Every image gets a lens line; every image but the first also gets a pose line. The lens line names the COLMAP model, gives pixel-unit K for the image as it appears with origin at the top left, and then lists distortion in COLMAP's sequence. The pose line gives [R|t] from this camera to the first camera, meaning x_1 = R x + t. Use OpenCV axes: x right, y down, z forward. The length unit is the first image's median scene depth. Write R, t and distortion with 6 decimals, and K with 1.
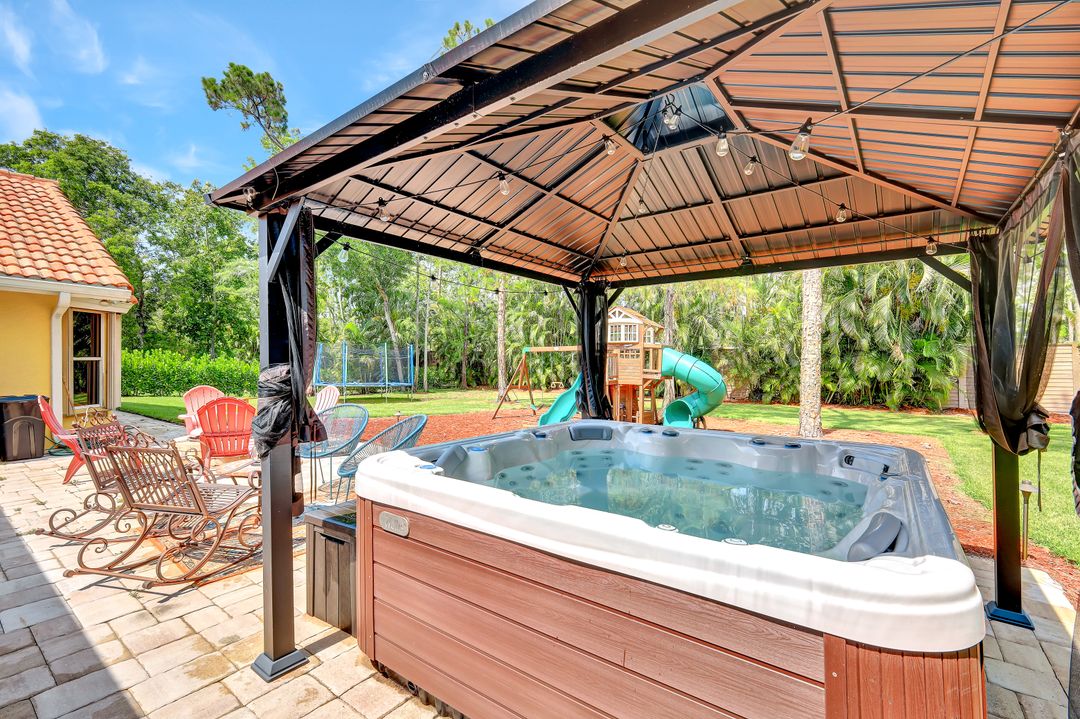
lens RADIAL K [[468.3, 0, 539.6], [0, 468.3, 355.6], [0, 0, 1]] dist [0.001537, 0.000364]
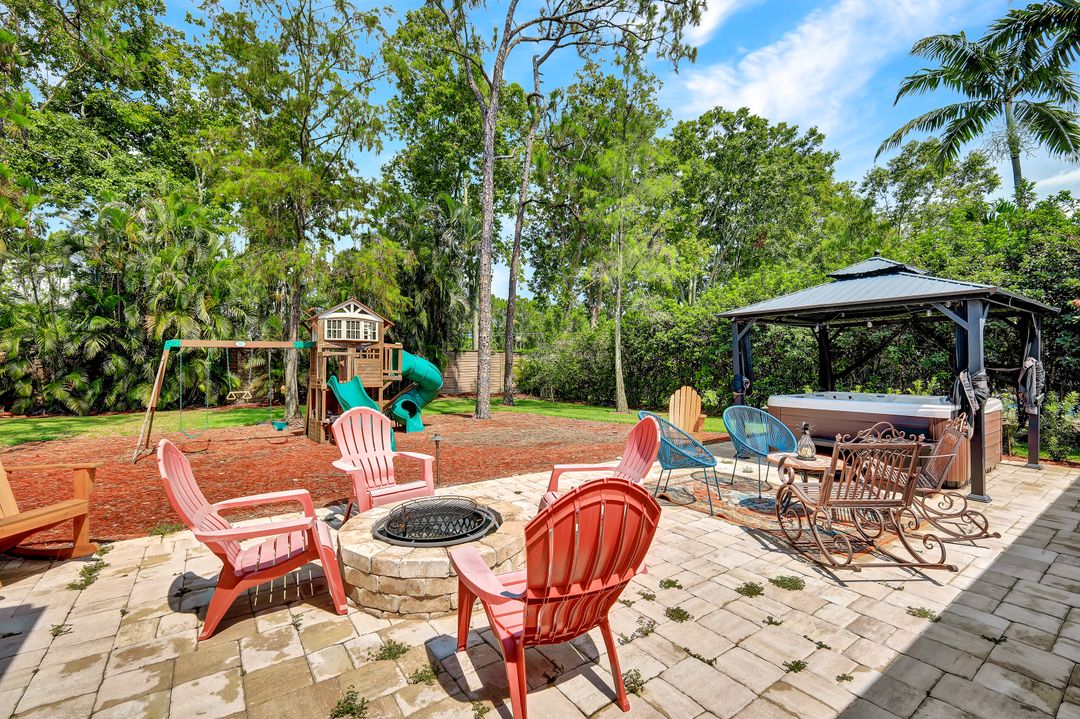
lens RADIAL K [[478.9, 0, 535.8], [0, 478.9, 349.2], [0, 0, 1]] dist [0.000537, 0.000106]
pose [[0.320632, 0.036352, 0.946506, -0.408939], [-0.018462, 0.999313, -0.032127, 0.007919], [-0.947024, -0.007173, 0.321083, 0.273694]]
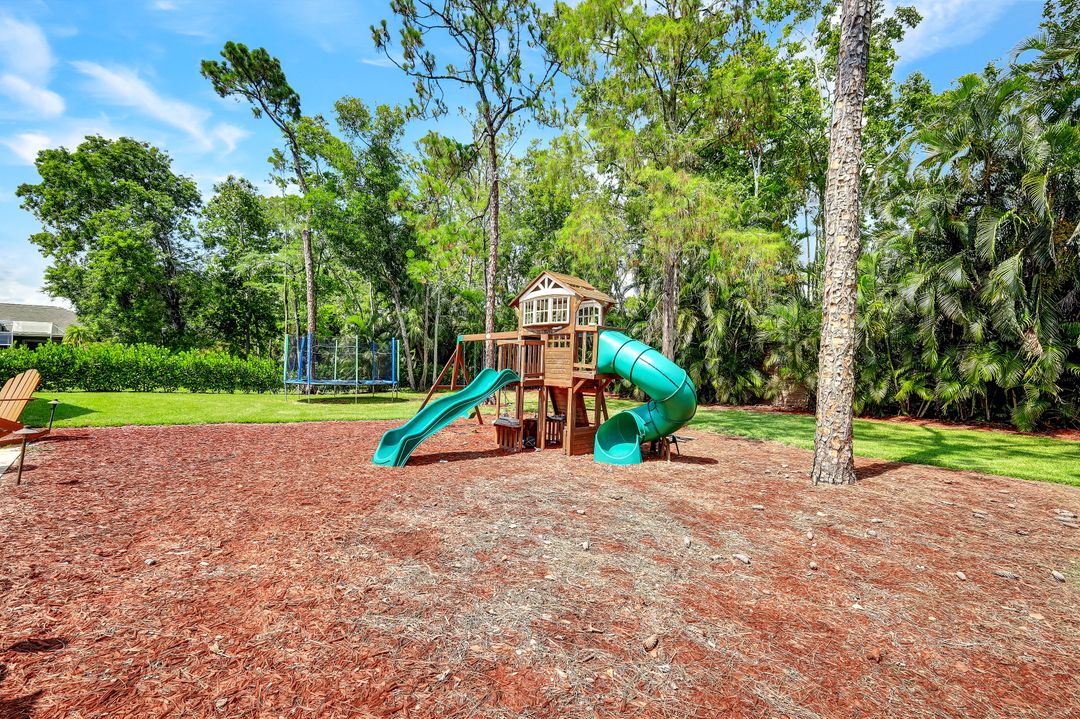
lens RADIAL K [[473.4, 0, 541.3], [0, 473.4, 360.4], [0, 0, 1]] dist [0.001335, 0.000219]
pose [[0.985221, 0.005588, -0.171196, 0.198330], [-0.003737, 0.999931, 0.011135, 0.011764], [0.171246, -0.010330, 0.985174, 0.226398]]
